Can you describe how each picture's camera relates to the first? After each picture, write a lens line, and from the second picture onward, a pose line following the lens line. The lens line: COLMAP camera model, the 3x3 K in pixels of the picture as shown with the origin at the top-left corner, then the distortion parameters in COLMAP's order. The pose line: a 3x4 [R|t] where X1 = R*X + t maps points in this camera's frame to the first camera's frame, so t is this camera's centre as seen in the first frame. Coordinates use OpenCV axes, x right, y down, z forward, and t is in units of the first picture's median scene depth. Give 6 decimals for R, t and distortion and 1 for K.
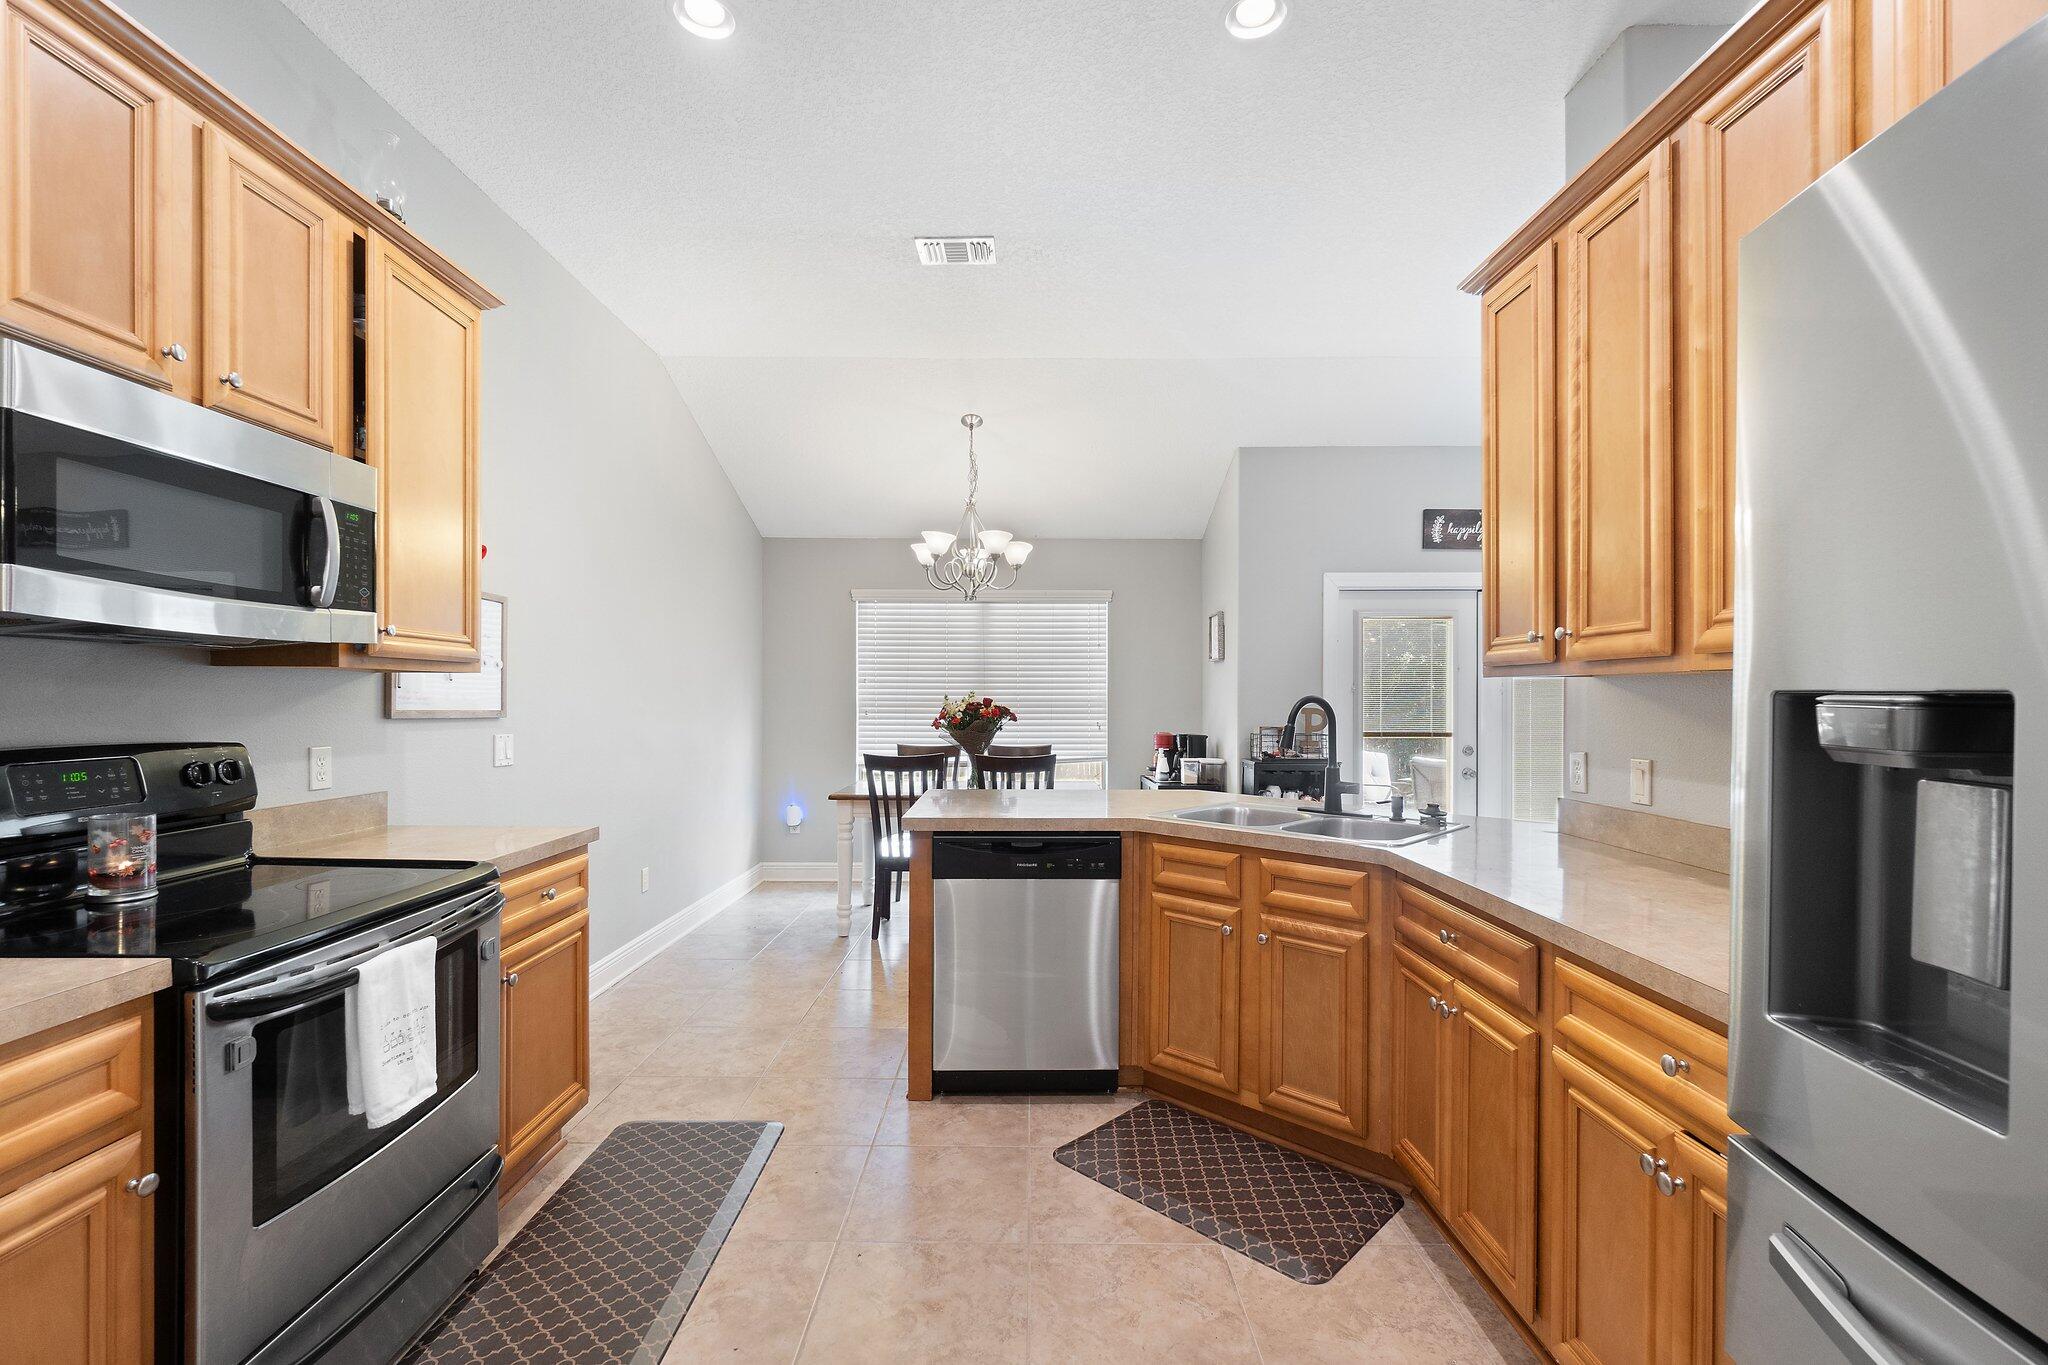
lens RADIAL K [[899.1, 0, 1012.2], [0, 899.1, 699.5], [0, 0, 1]] dist [0.000566, 0.001488]
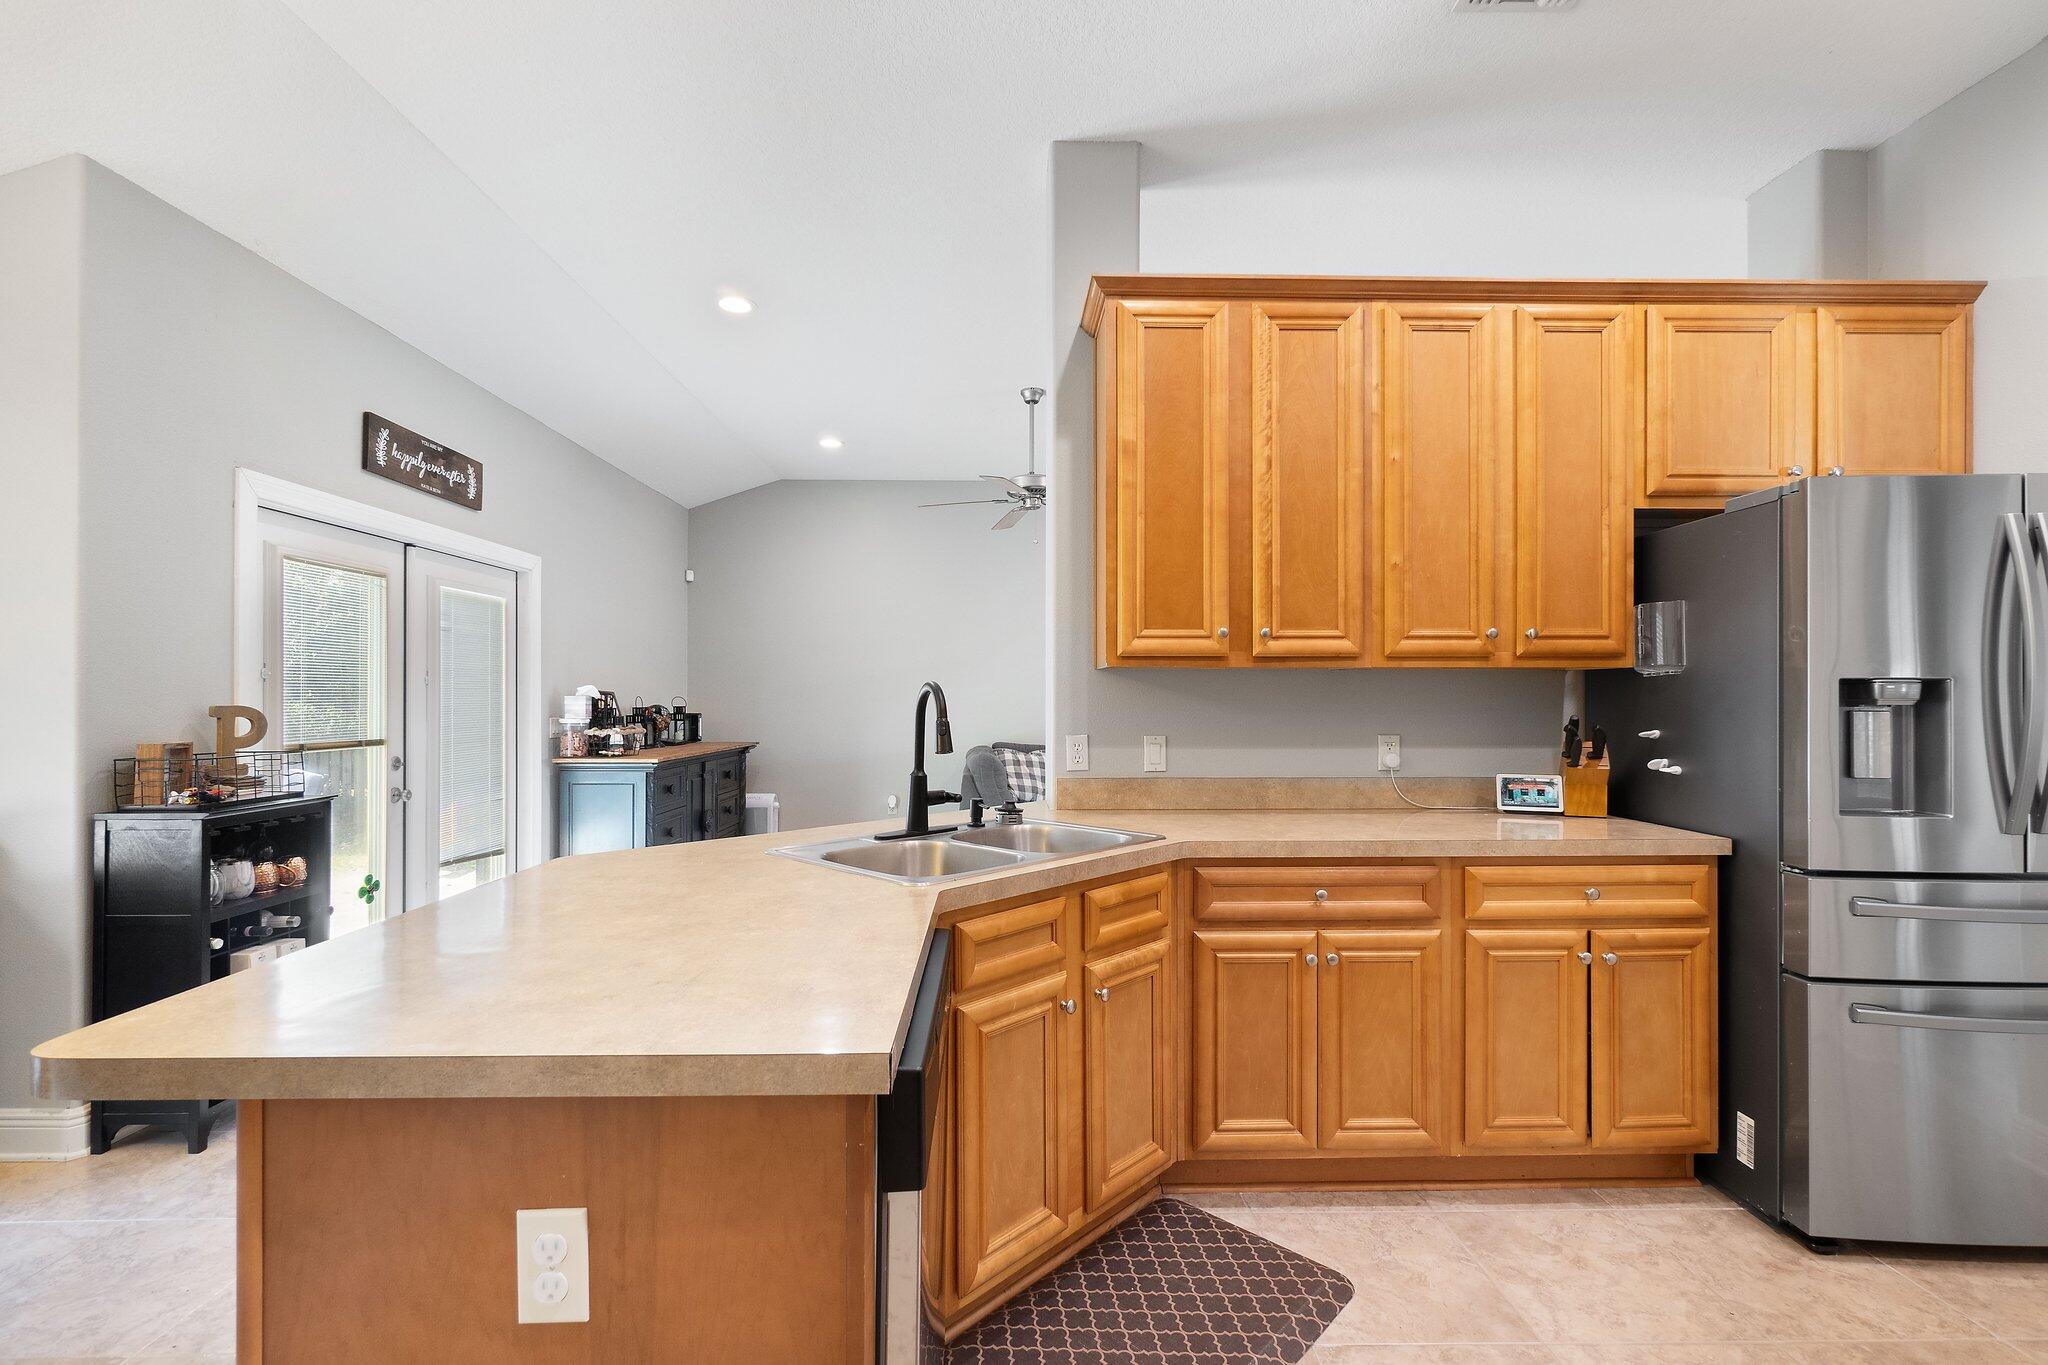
lens RADIAL K [[899.1, 0, 1032.7], [0, 899.1, 695.2], [0, 0, 1]] dist [0.000566, 0.001488]
pose [[-0.030564, -0.001288, 0.999532, -0.488921], [0.004237, 0.999990, 0.001418, 0.007324], [-0.999524, 0.004279, -0.030558, 1.075522]]
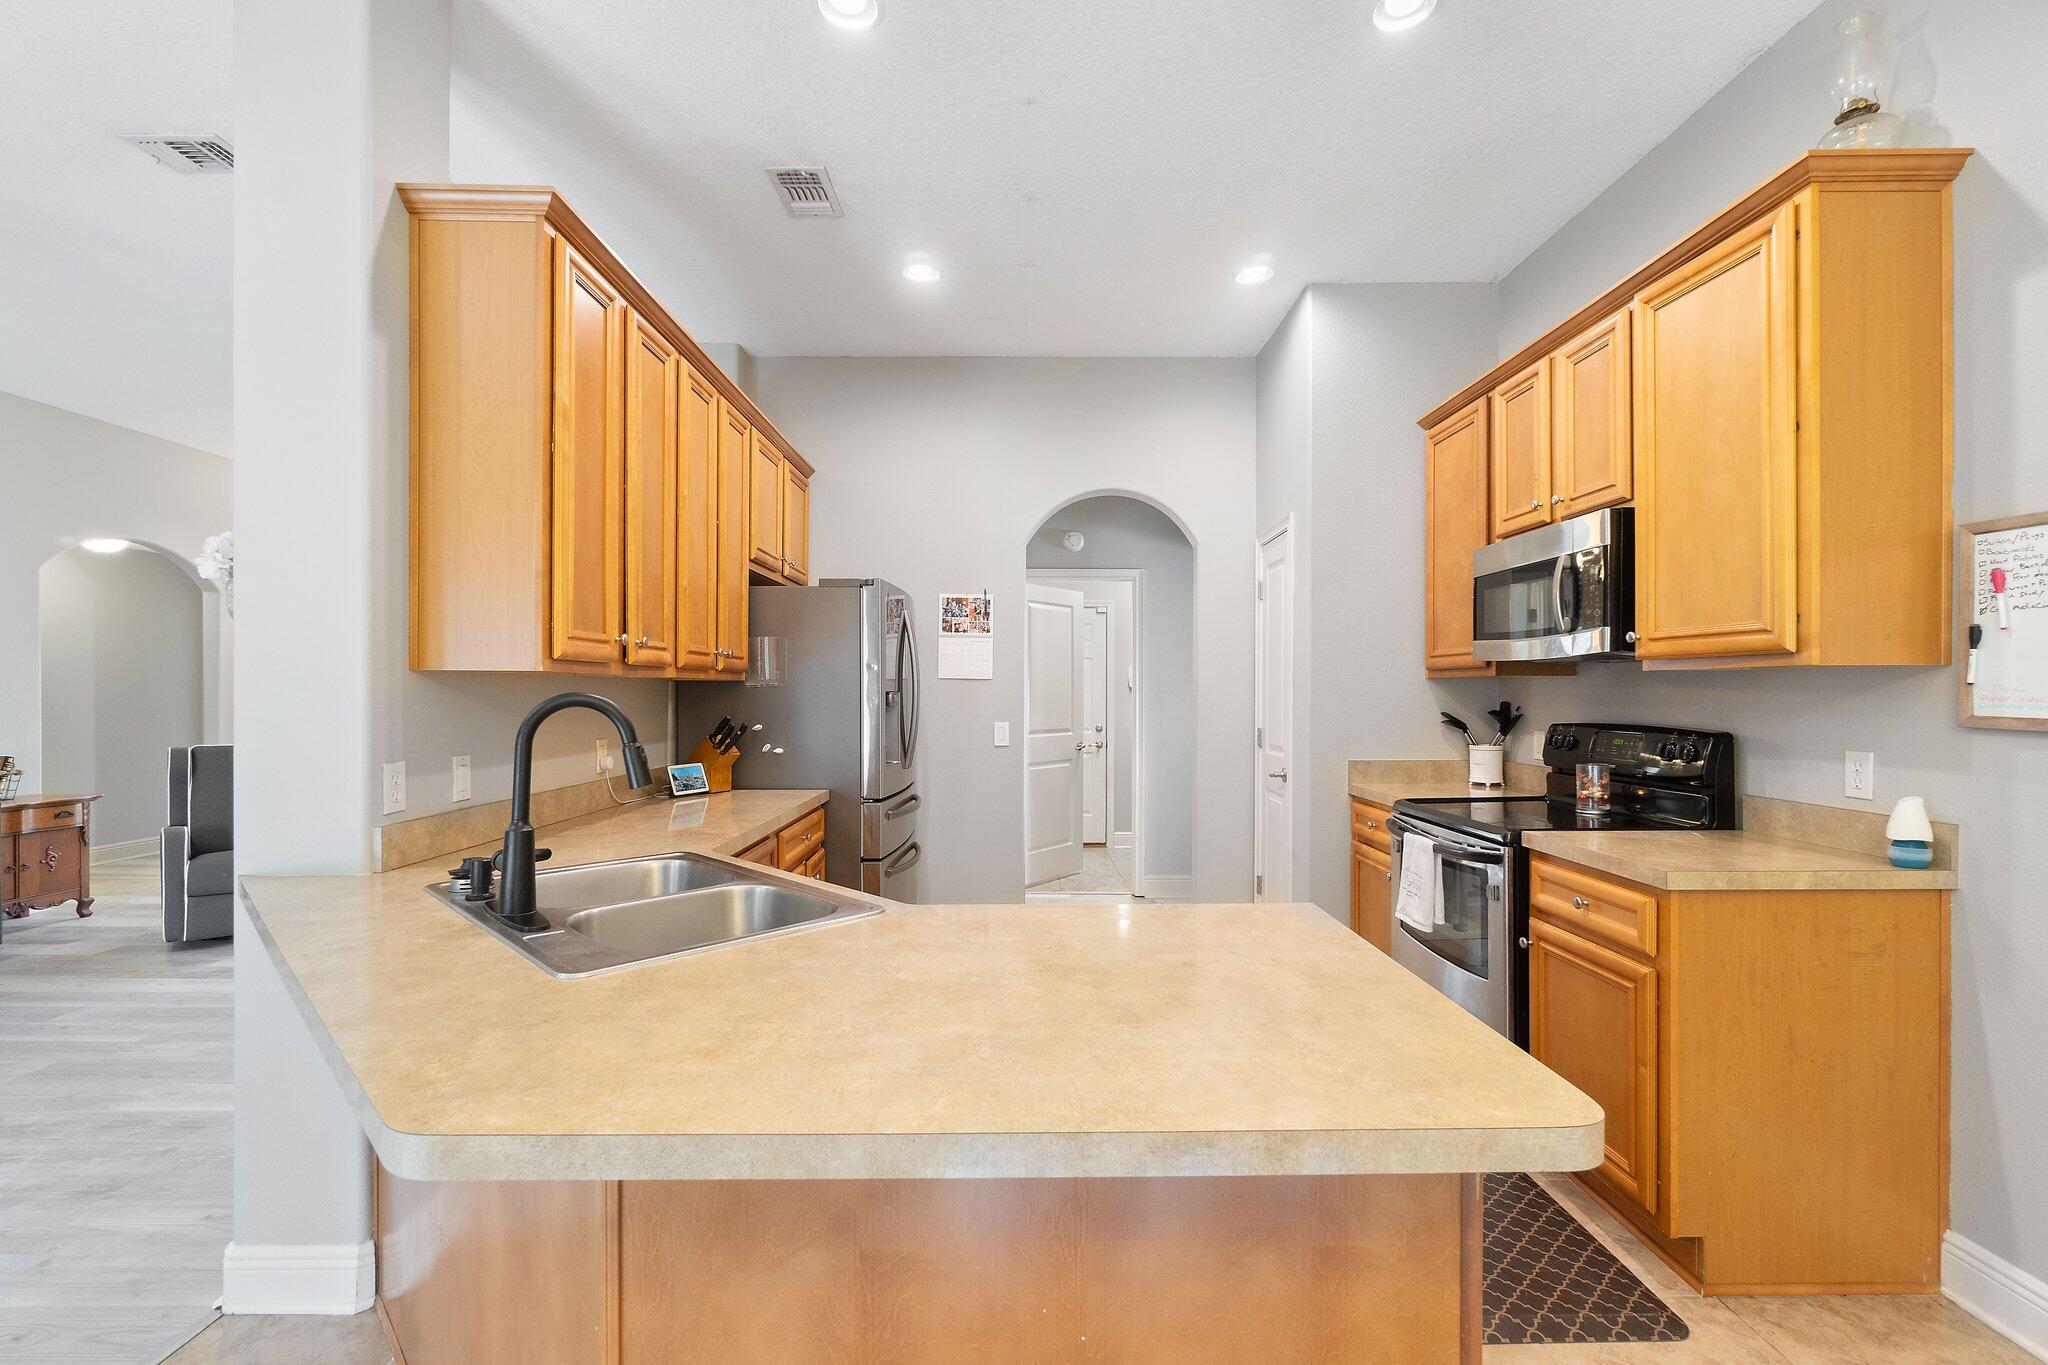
lens RADIAL K [[899.1, 0, 1010.3], [0, 899.1, 695.3], [0, 0, 1]] dist [0.000566, 0.001488]
pose [[-0.999976, -0.002780, -0.006302, 0.087390], [-0.002823, 0.999972, 0.006883, -0.007340], [0.006283, 0.006901, -0.999956, 1.781017]]
